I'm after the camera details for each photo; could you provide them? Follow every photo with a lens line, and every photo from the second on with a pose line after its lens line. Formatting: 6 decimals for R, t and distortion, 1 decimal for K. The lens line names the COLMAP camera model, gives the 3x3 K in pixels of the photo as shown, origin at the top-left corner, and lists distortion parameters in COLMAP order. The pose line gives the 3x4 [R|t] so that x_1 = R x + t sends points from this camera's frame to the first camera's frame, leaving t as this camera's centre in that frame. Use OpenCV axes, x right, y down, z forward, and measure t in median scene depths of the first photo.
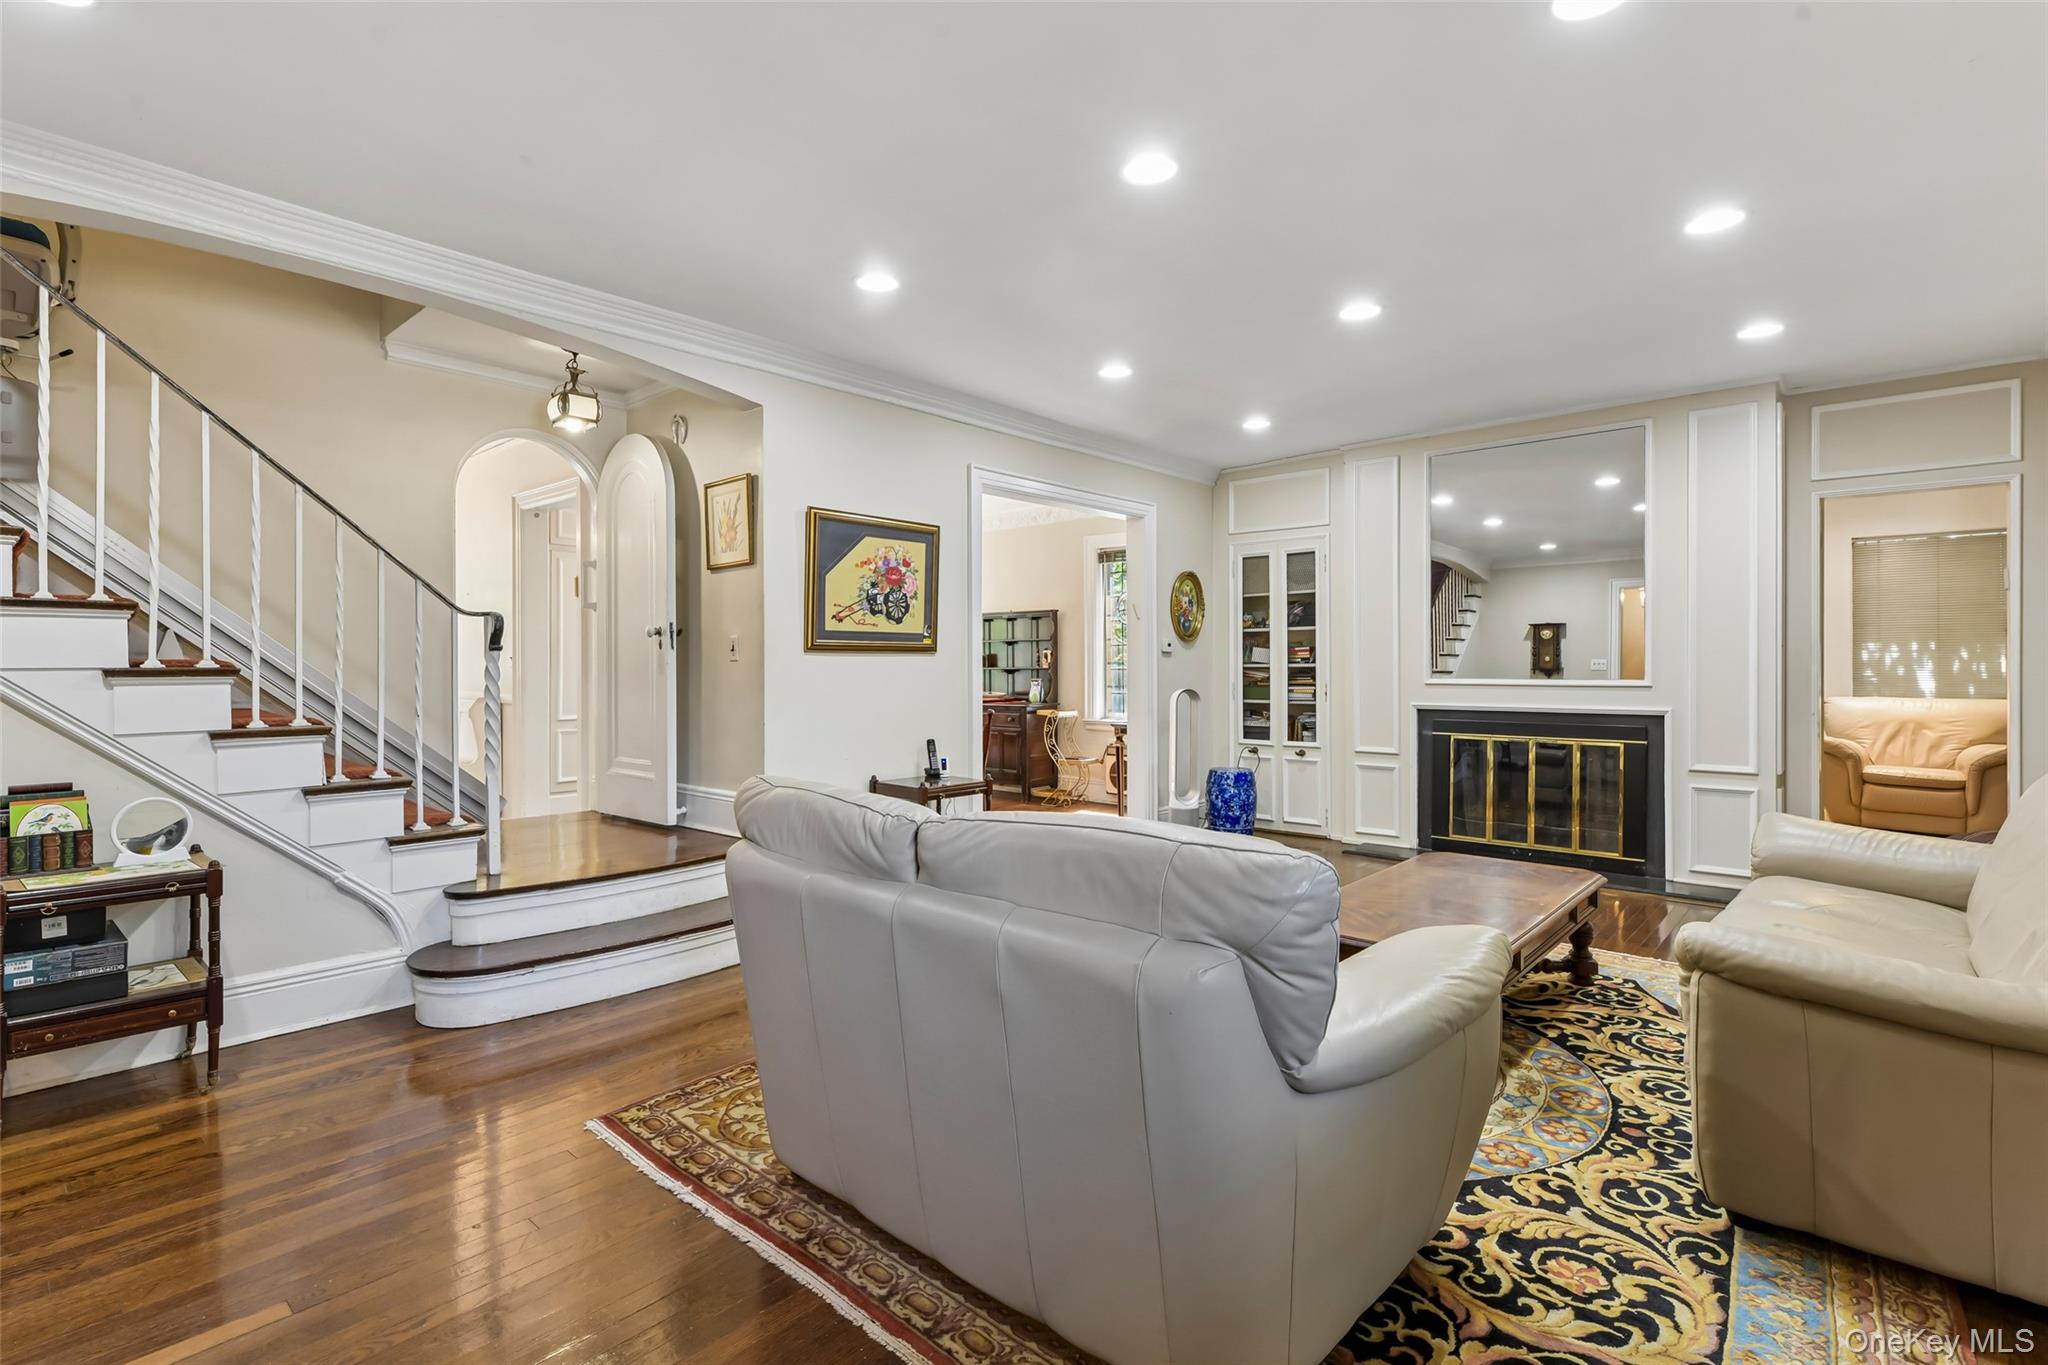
lens RADIAL K [[949.9, 0, 1021.8], [0, 949.9, 670.7], [0, 0, 1]] dist [0.005408, -0.002063]
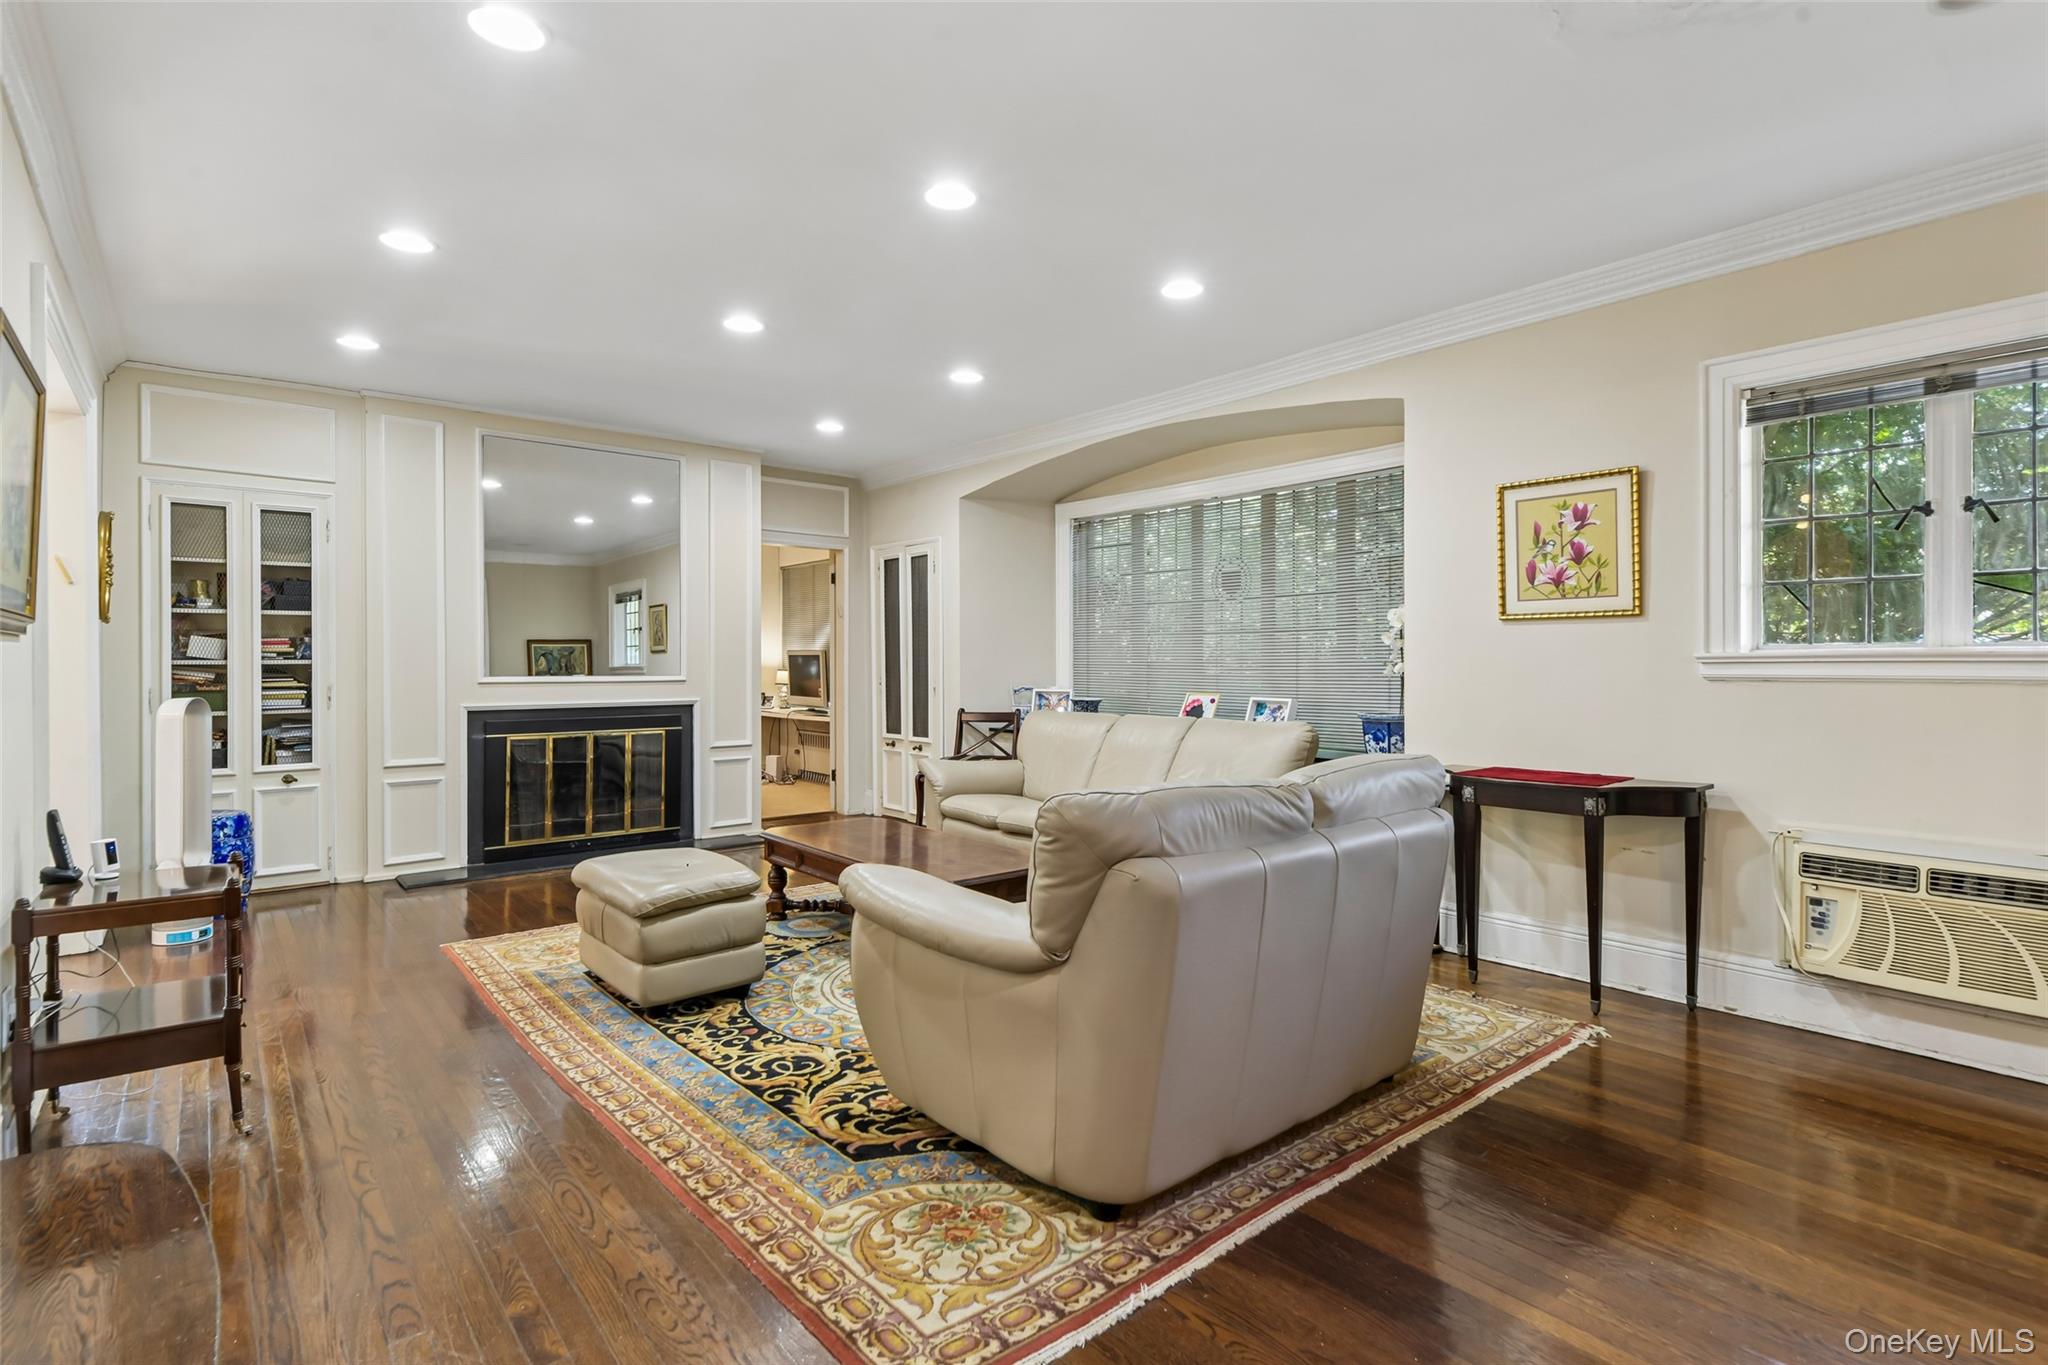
lens RADIAL K [[981.6, 0, 1024.6], [0, 981.6, 669.9], [0, 0, 1]] dist [0.011104, -0.003307]
pose [[0.141808, -0.005120, 0.989881, -0.437330], [0.004274, 0.999980, 0.004560, -0.000753], [-0.989885, 0.003584, 0.141827, 0.351829]]
